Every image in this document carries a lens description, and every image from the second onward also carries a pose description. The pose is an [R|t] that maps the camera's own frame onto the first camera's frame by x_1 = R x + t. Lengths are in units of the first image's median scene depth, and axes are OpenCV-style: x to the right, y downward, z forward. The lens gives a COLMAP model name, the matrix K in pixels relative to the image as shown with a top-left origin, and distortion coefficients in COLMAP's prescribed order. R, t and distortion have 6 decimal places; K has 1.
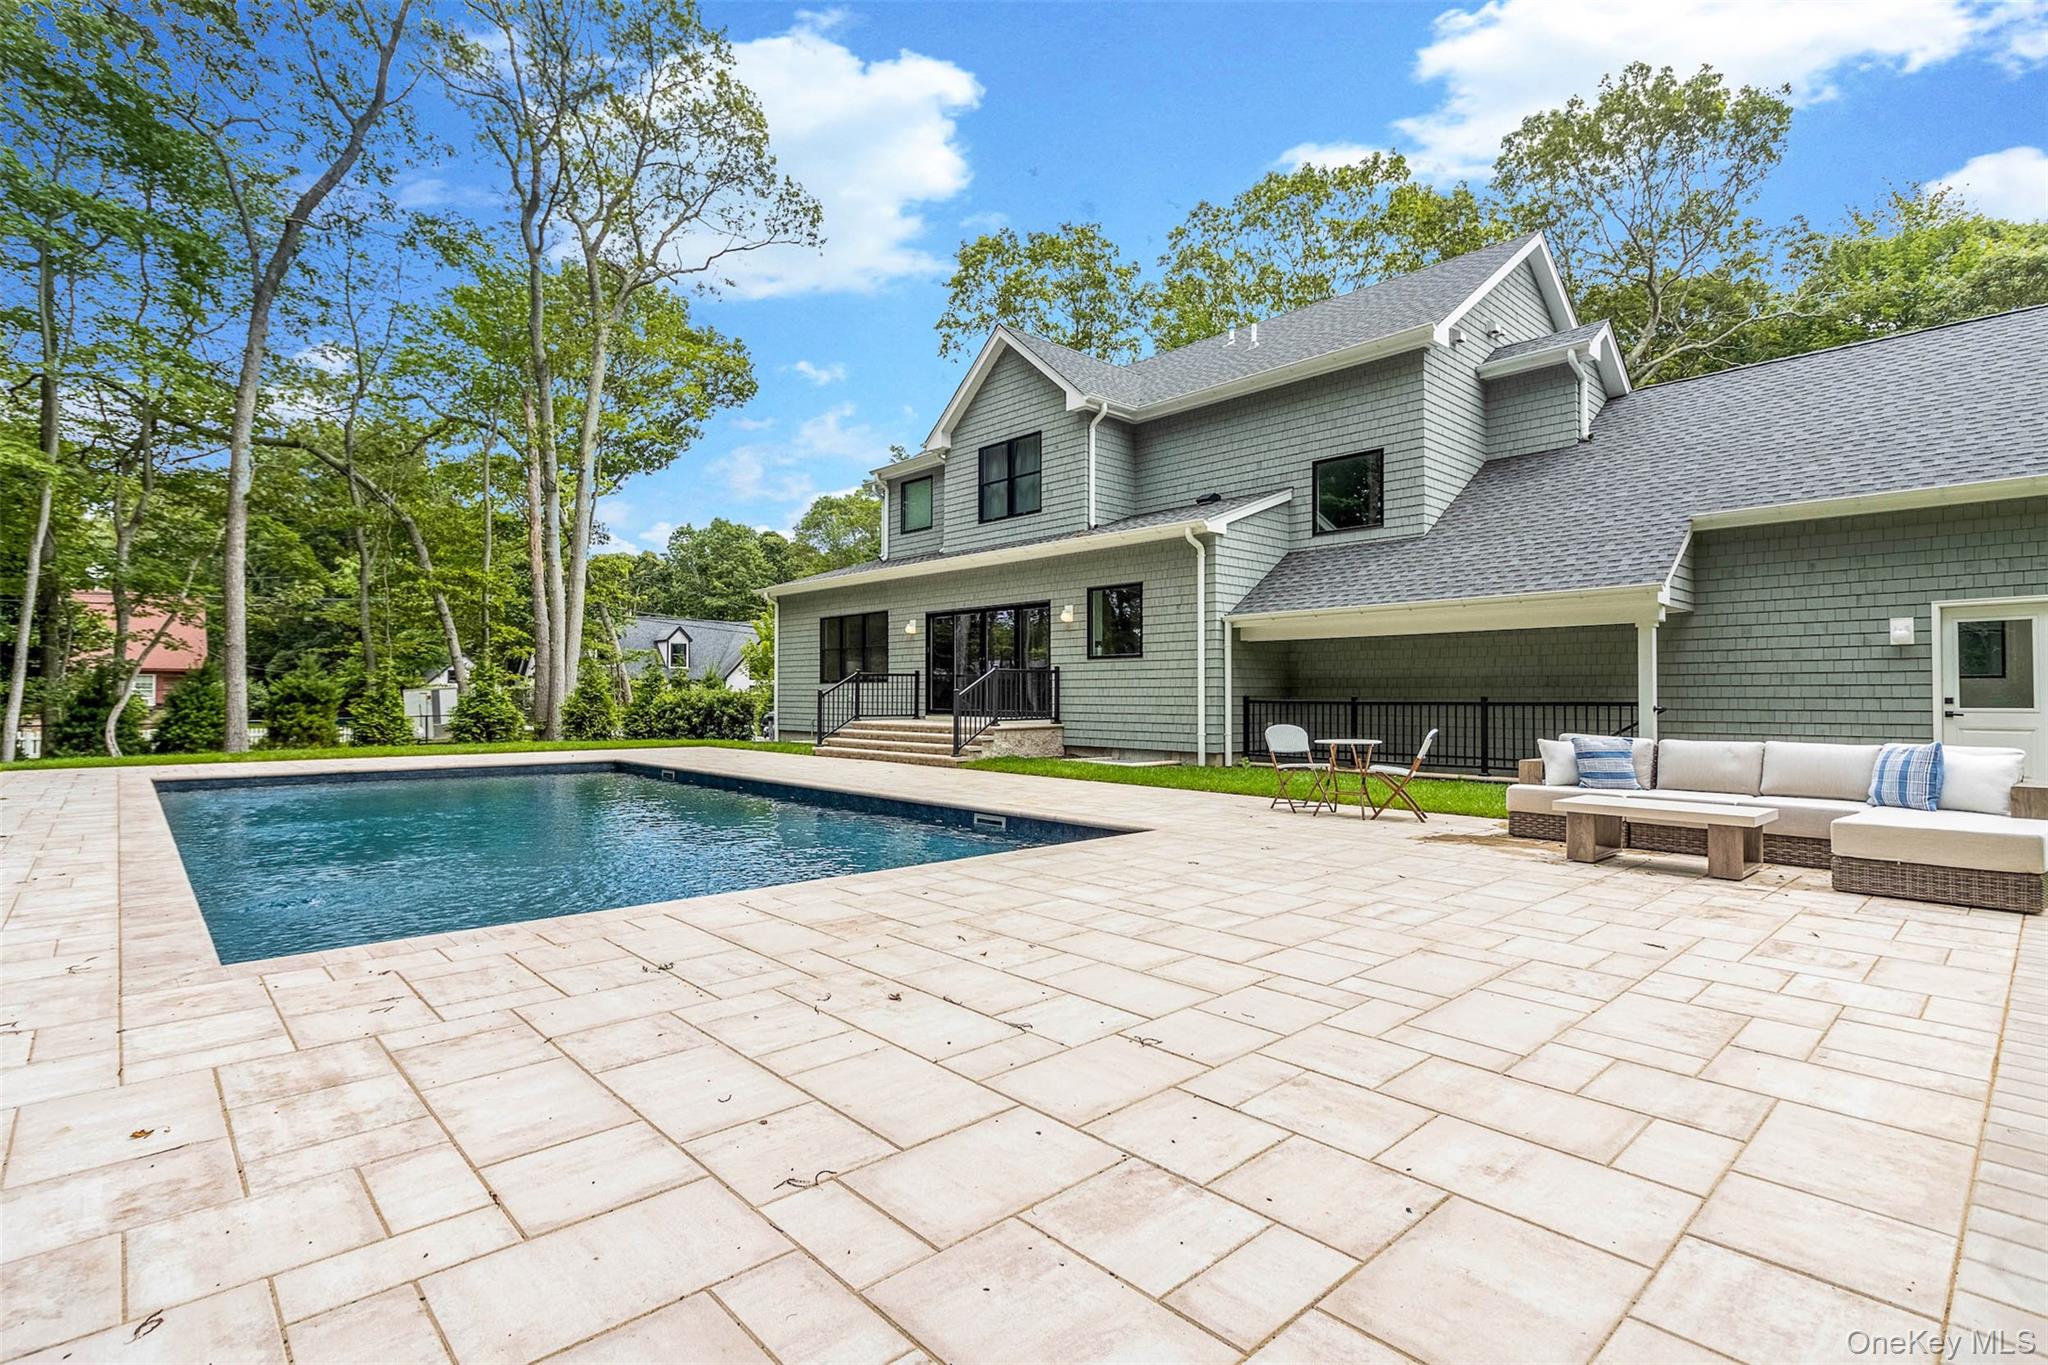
lens RADIAL K [[966.8, 0, 1024.0], [0, 966.8, 682.5], [0, 0, 1]] dist [-0.001058, -0.000324]
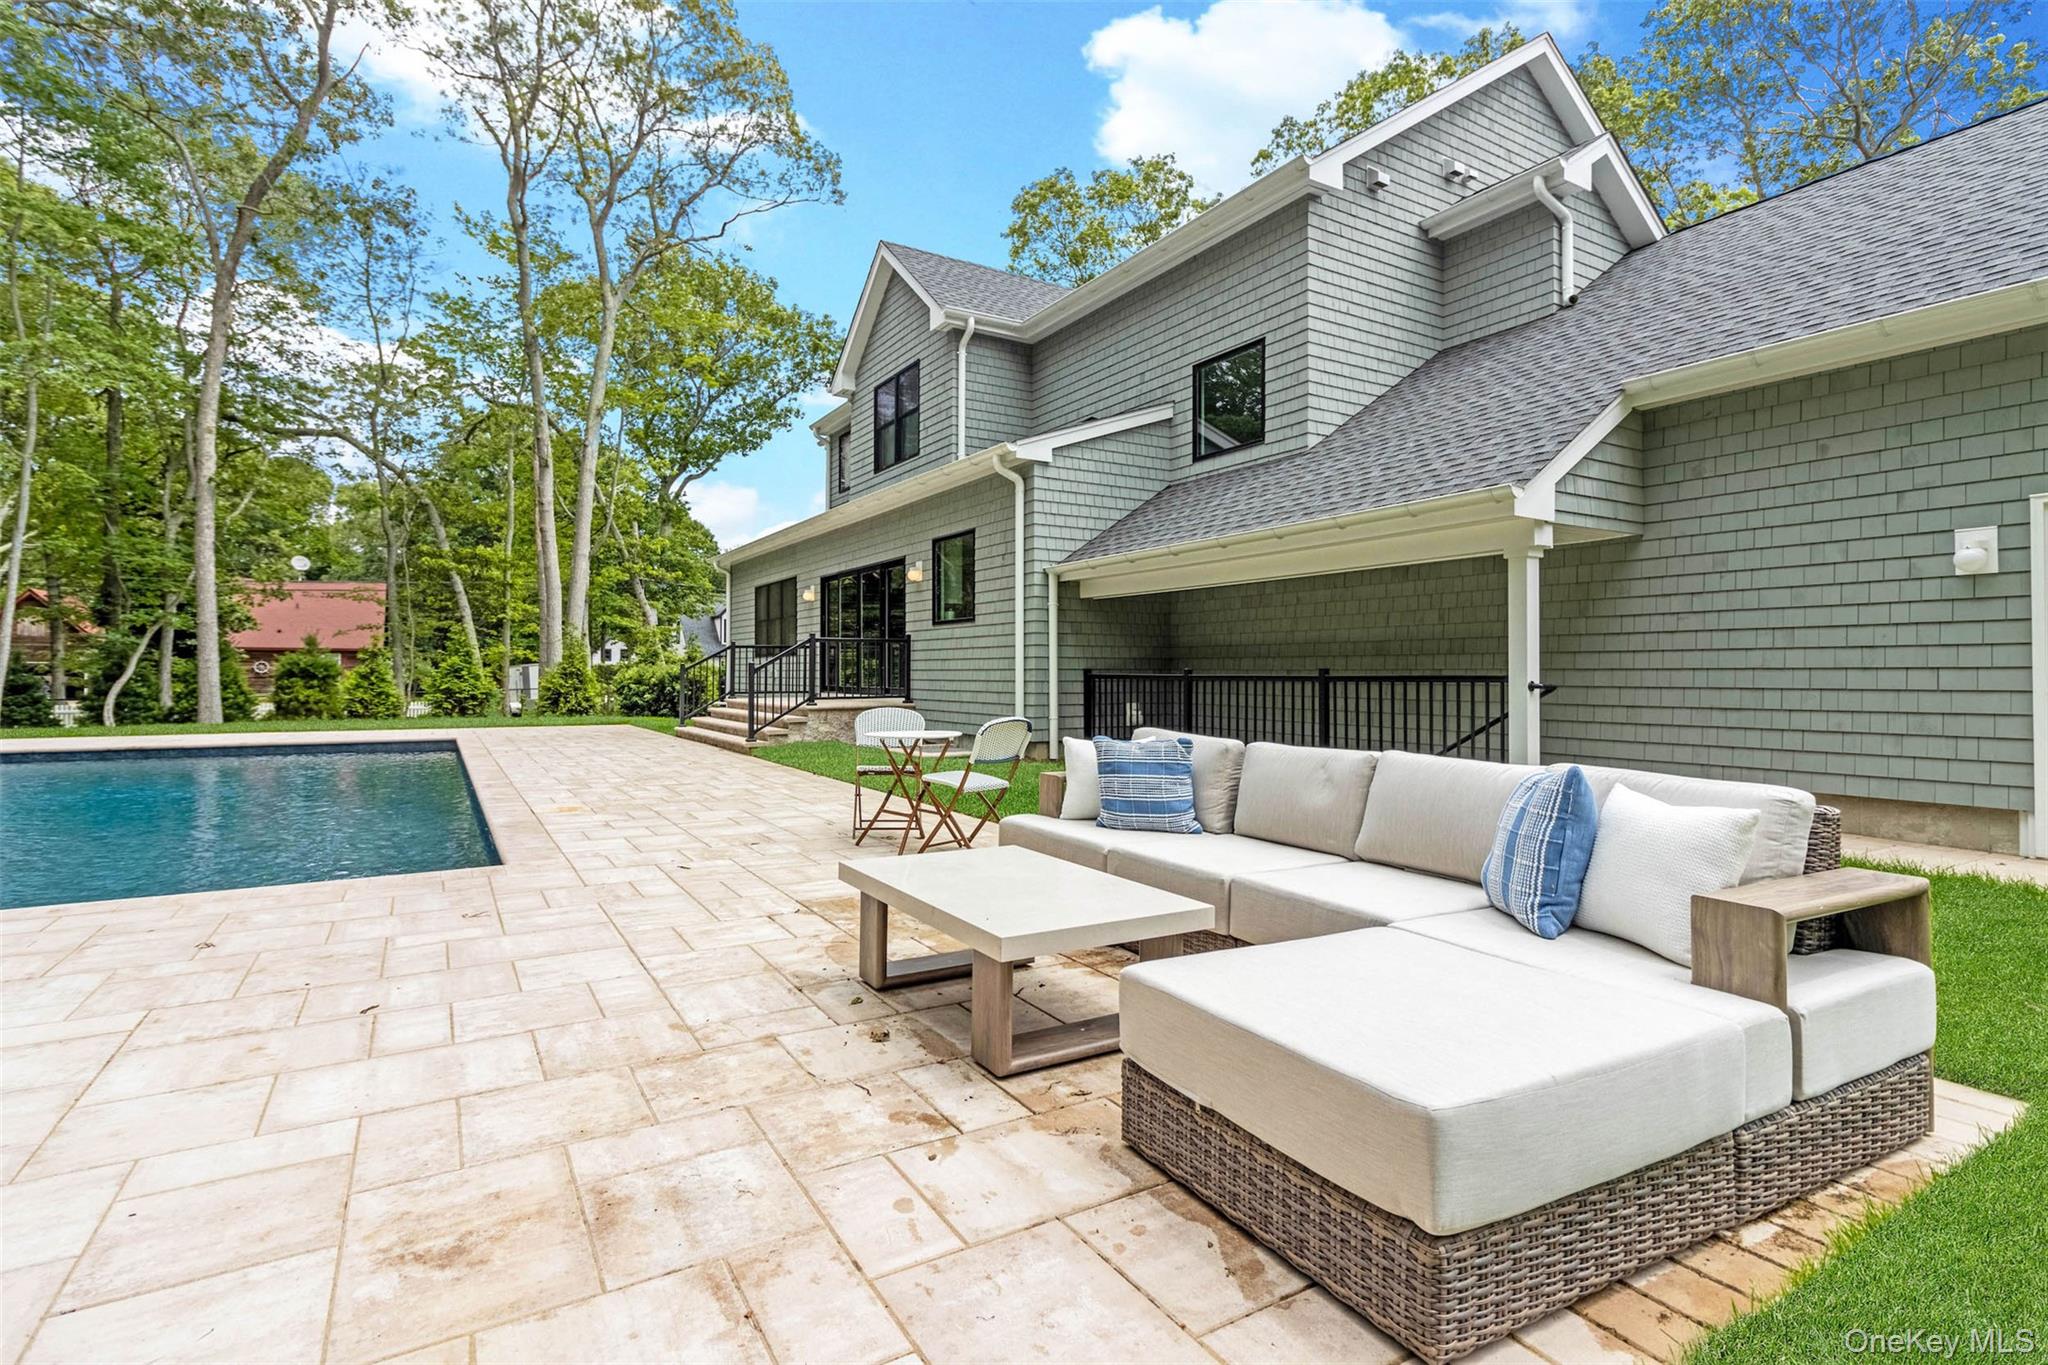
lens RADIAL K [[955.4, 0, 1015.1], [0, 955.4, 662.9], [0, 0, 1]] dist [0.001263, 0.000235]
pose [[0.977164, -0.003024, -0.212464, 0.347050], [0.003762, 0.999988, 0.003066, 0.006643], [0.212452, -0.003795, 0.977164, 0.240214]]
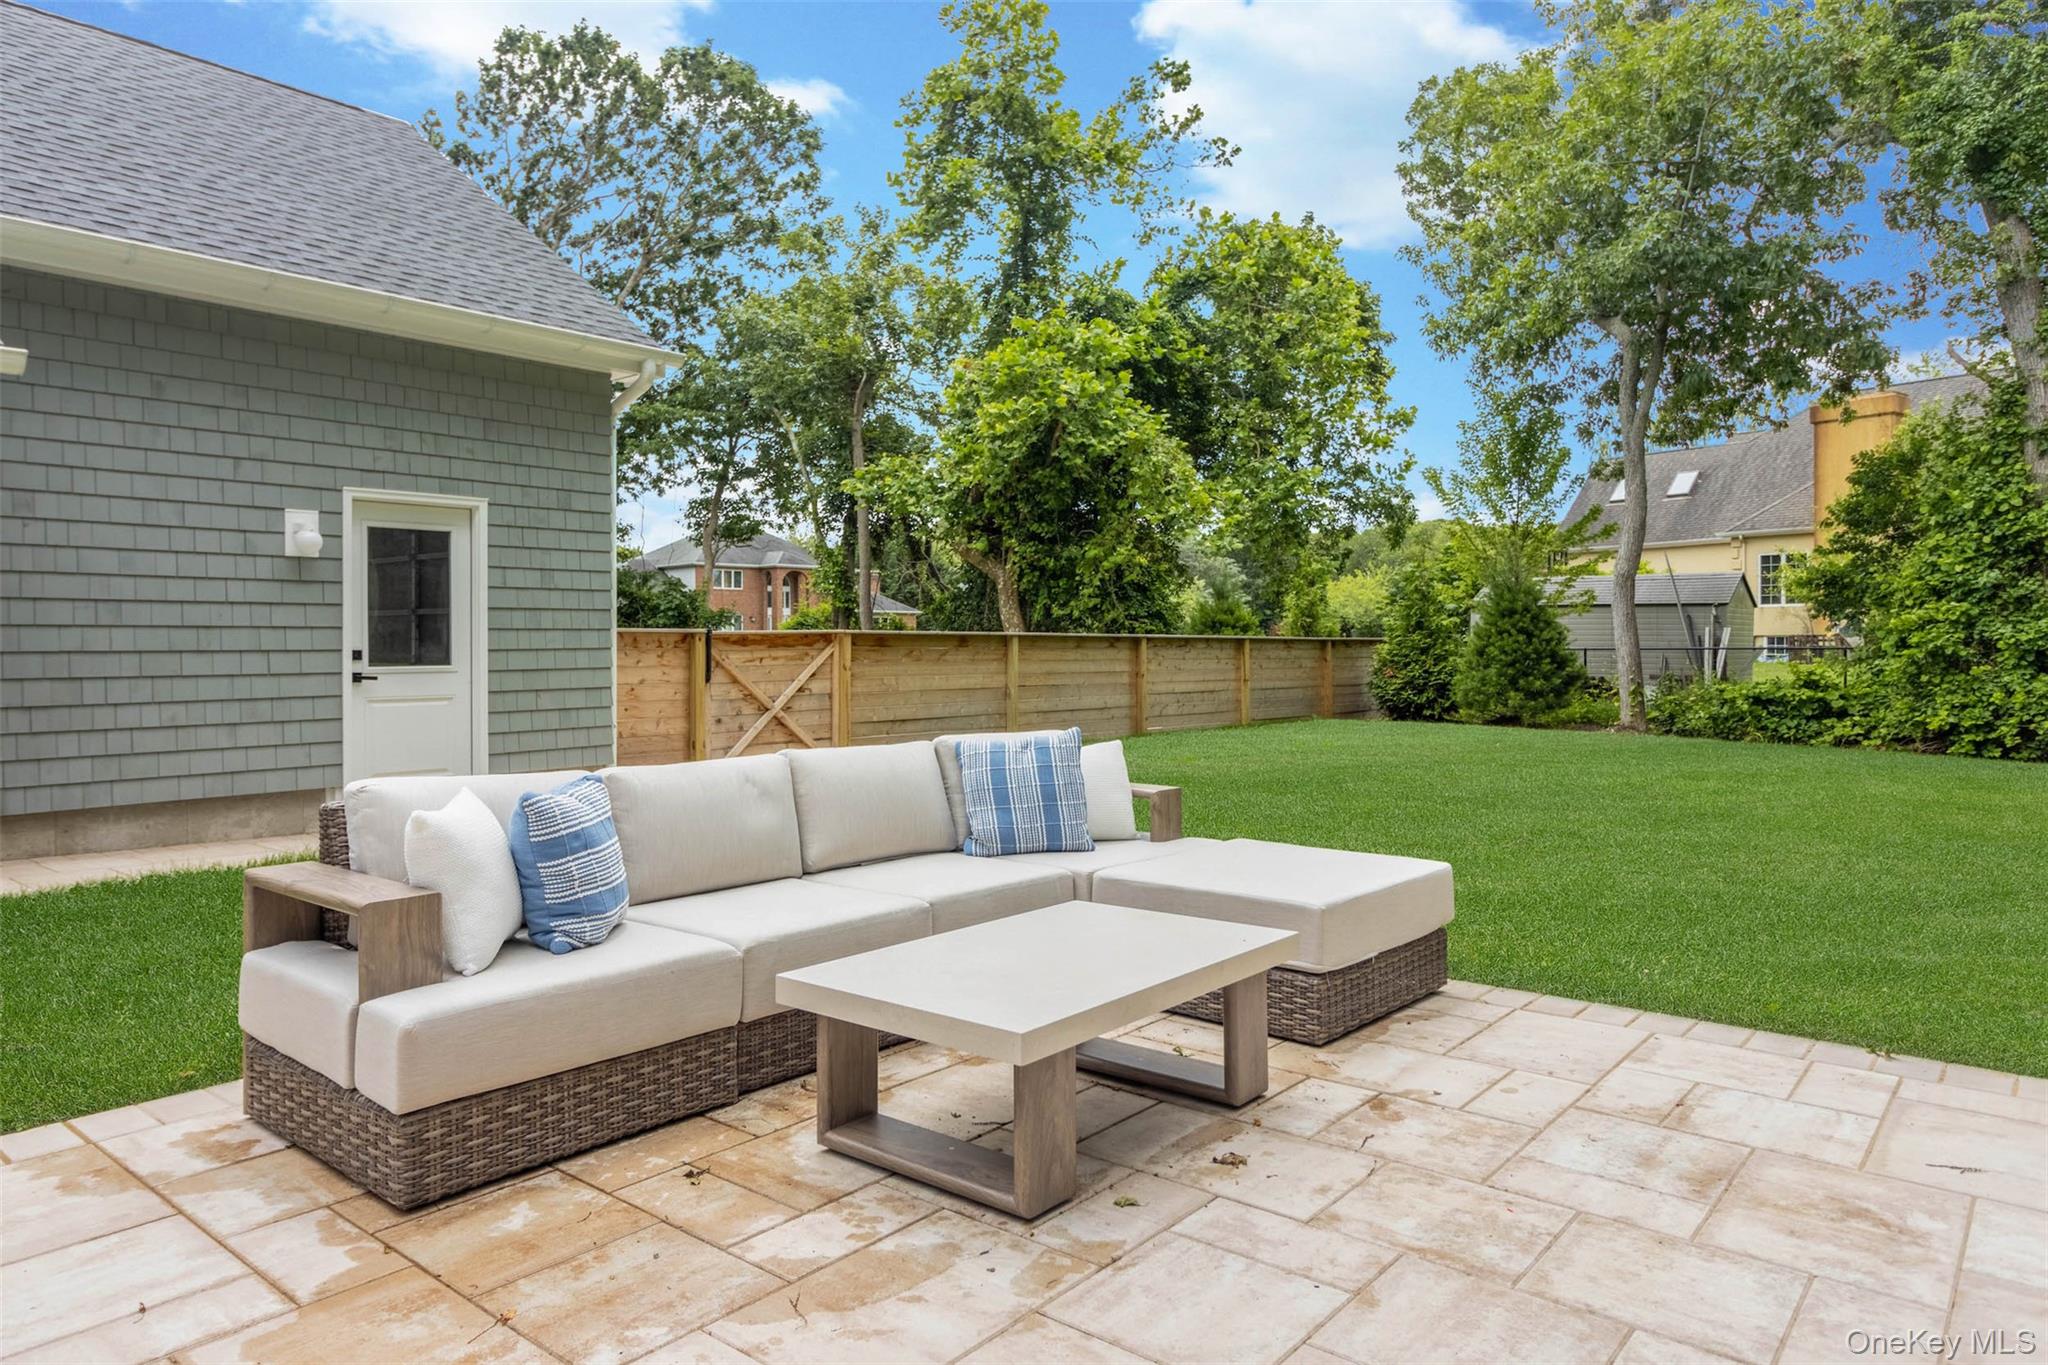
lens RADIAL K [[1278.2, 0, 1031.2], [0, 1278.2, 643.5], [0, 0, 1]] dist [0.002318, -0.000417]
pose [[-0.116659, -0.001076, 0.993171, 0.083581], [-0.012402, 0.999923, -0.000374, 0.004824], [-0.993095, -0.012361, -0.116663, 0.483110]]
